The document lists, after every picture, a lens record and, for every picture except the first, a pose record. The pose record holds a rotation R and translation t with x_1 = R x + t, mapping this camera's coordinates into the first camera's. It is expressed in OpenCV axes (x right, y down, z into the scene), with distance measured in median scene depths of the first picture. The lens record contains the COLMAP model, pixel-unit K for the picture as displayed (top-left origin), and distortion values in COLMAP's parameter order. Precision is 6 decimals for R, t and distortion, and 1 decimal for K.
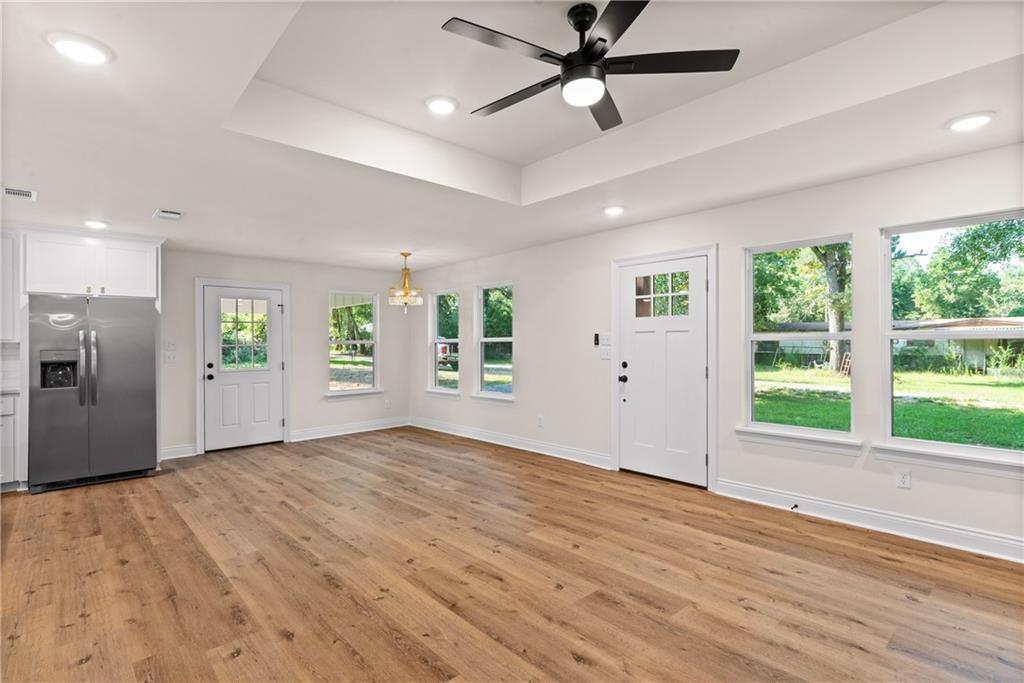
lens RADIAL K [[496.4, 0, 506.0], [0, 496.4, 342.1], [0, 0, 1]] dist [0.006862, 0.000246]
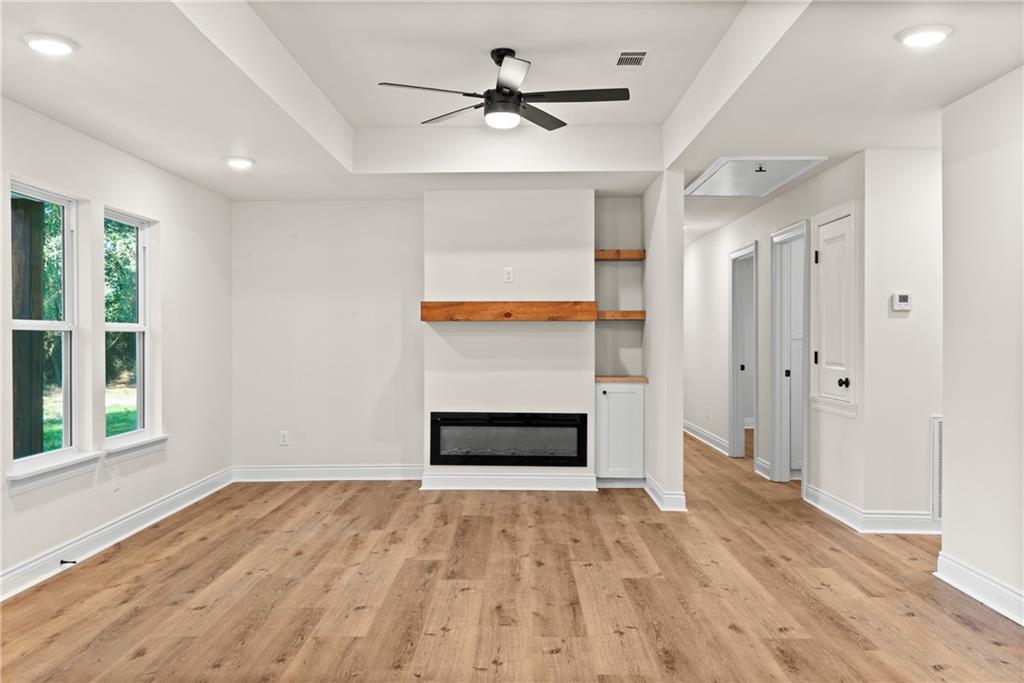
lens RADIAL K [[847.9, 0, 512.0], [0, 847.9, 341.5], [0, 0, 1]] dist [0.000841, 0.007436]
pose [[-0.741562, 0.003976, 0.670873, -0.783043], [0.003853, 0.999991, -0.001668, 0.018325], [-0.670874, 0.001348, -0.741570, 1.605552]]
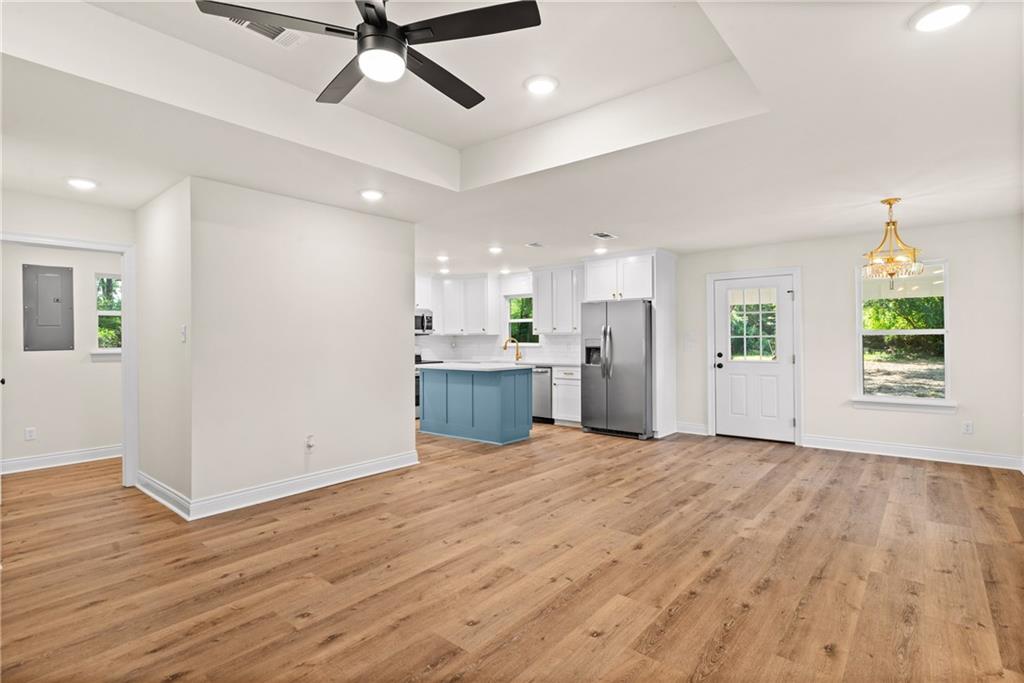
lens RADIAL K [[496.4, 0, 506.0], [0, 496.4, 342.1], [0, 0, 1]] dist [0.006862, 0.000246]
pose [[0.144383, 0.014501, -0.989416, 0.717033], [0.008310, 0.999840, 0.015866, -0.002591], [0.989487, -0.010513, 0.144239, 0.706722]]
